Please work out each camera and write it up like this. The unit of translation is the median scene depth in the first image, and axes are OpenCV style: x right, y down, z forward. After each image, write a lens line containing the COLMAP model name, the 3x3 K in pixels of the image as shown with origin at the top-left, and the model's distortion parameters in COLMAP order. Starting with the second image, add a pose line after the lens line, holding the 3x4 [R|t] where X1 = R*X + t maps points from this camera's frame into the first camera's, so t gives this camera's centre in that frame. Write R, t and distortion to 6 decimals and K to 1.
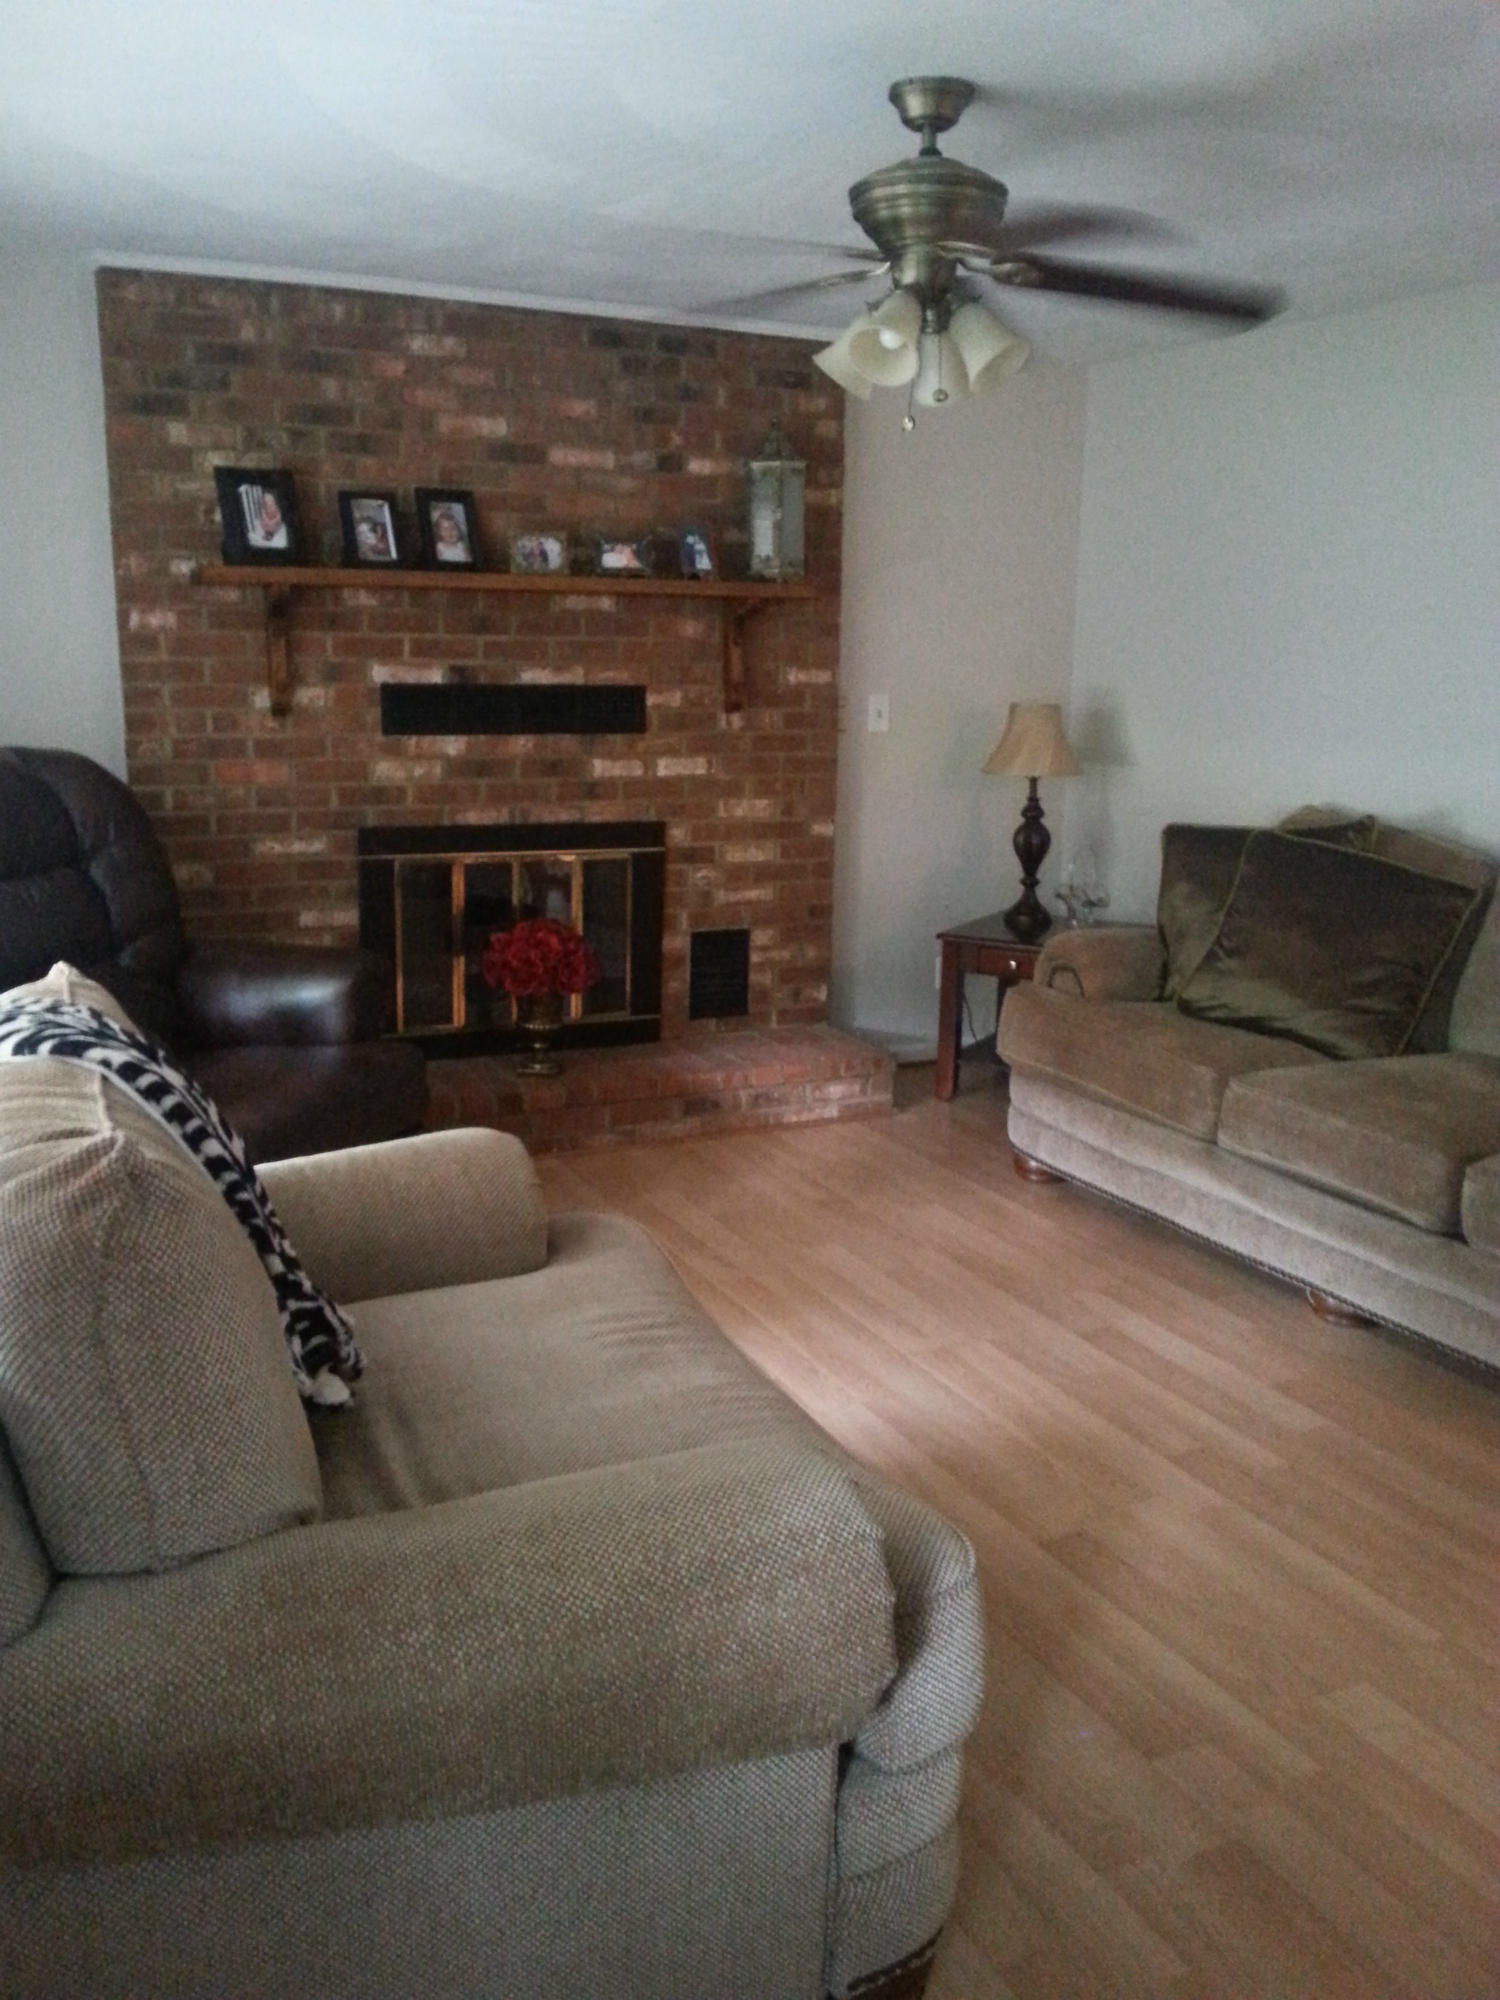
lens RADIAL K [[1625.1, 0, 747.5], [0, 1625.1, 990.4], [0, 0, 1]] dist [0.037450, -0.031900]
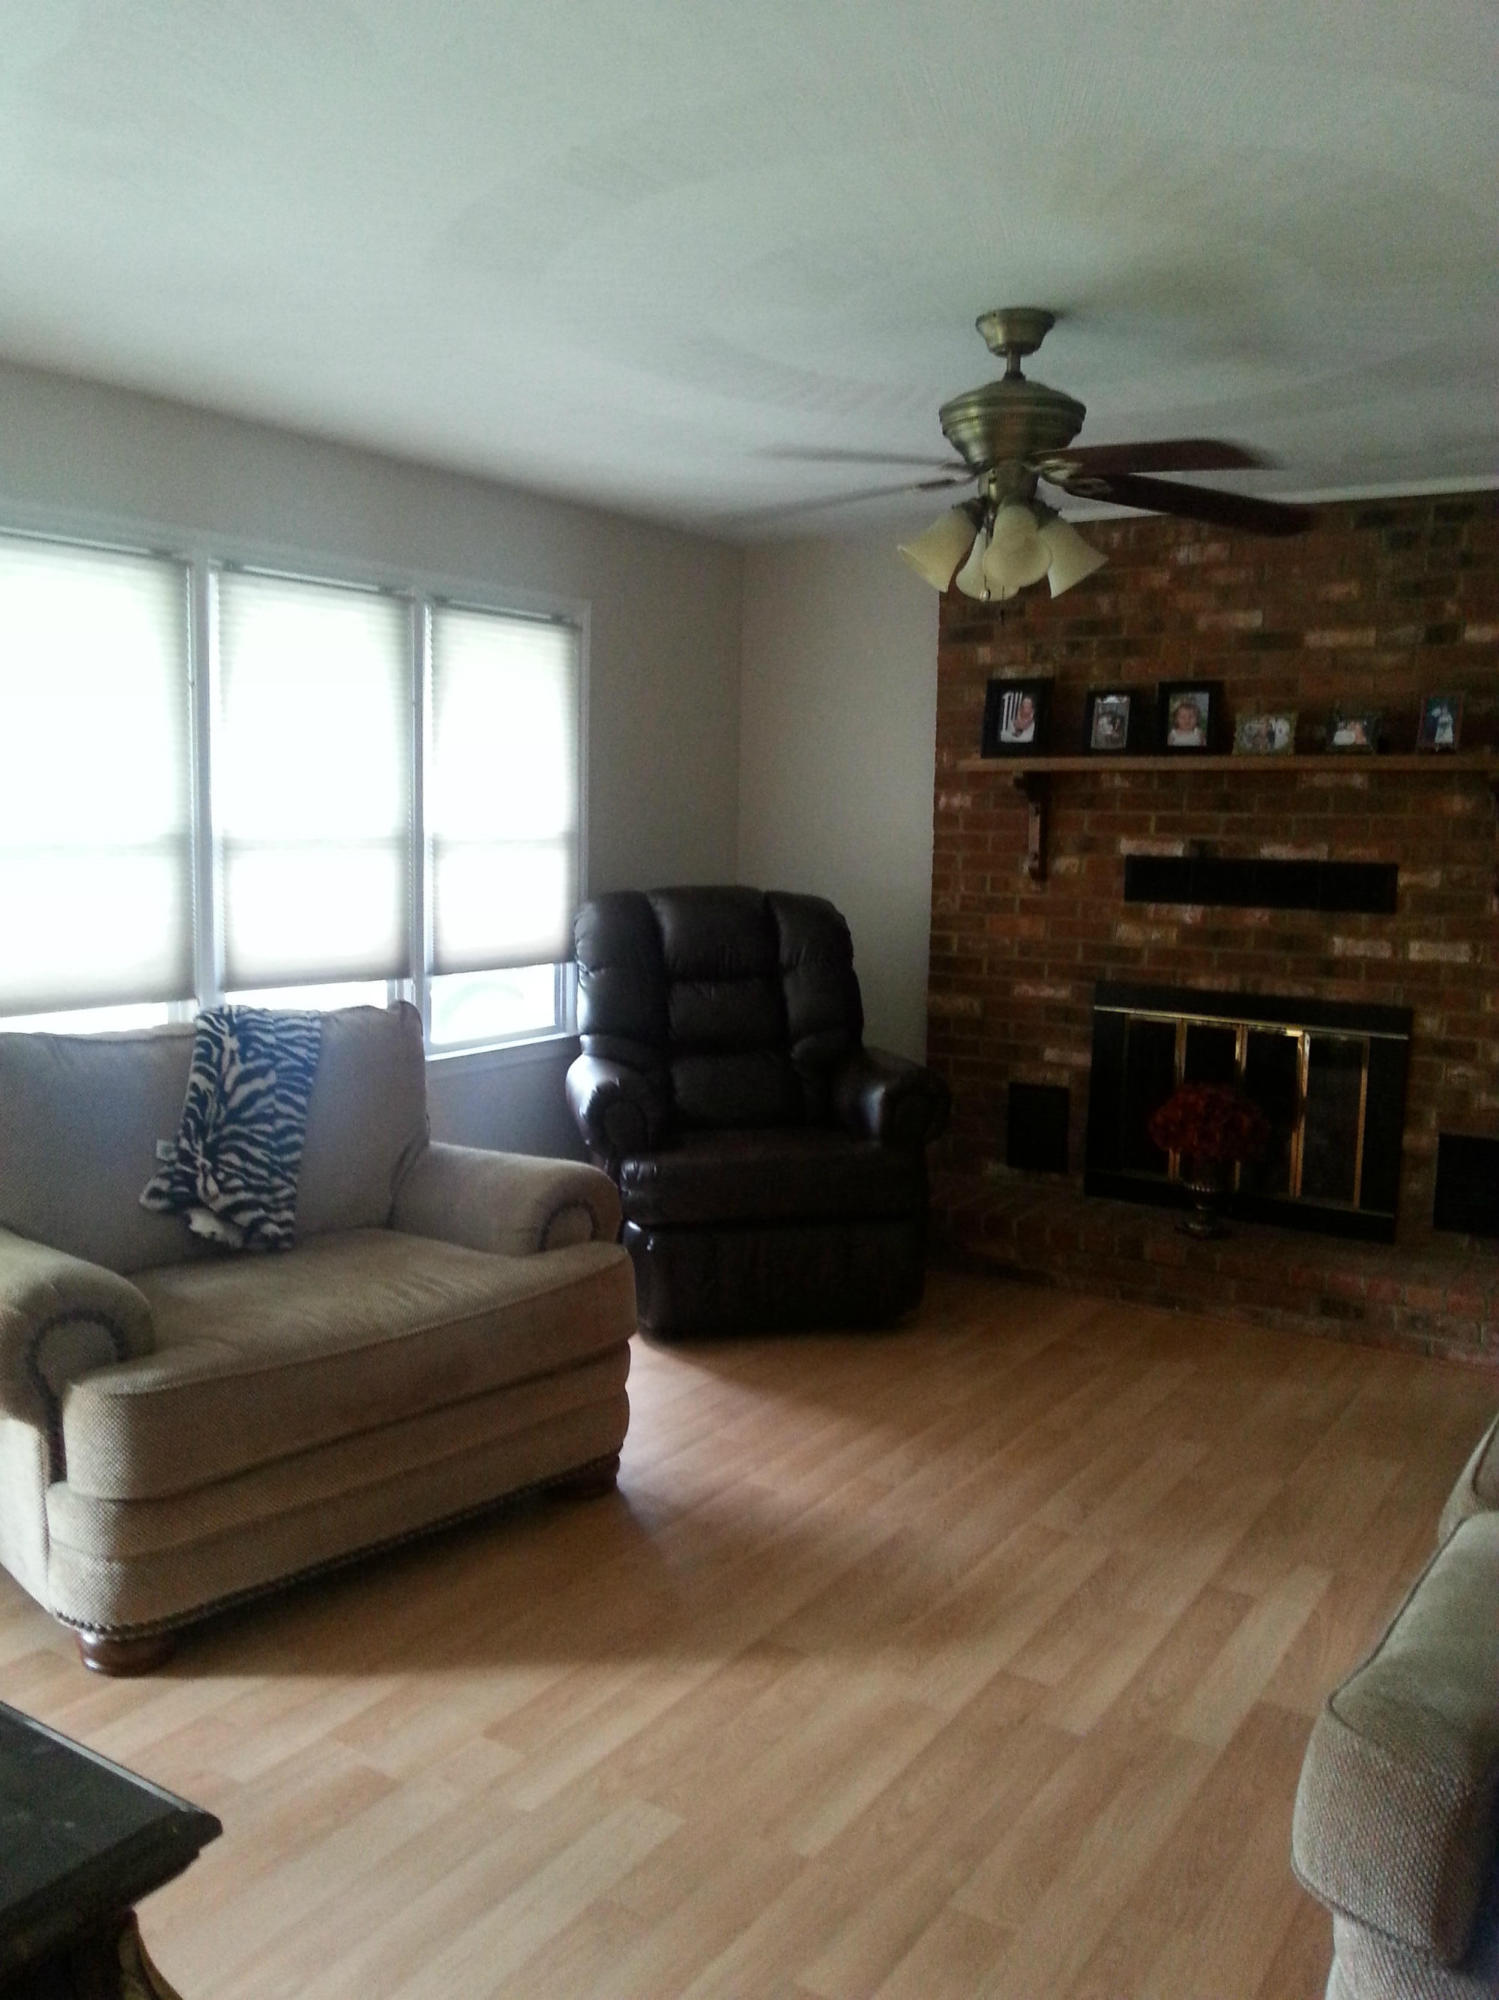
lens RADIAL K [[1625.1, 0, 744.9], [0, 1625.1, 1007.1], [0, 0, 1]] dist [0.037450, -0.031900]
pose [[0.541200, 0.100912, -0.834817, 0.566120], [-0.181598, 0.983372, 0.001143, -0.039059], [0.821051, 0.150982, 0.550527, 0.183787]]
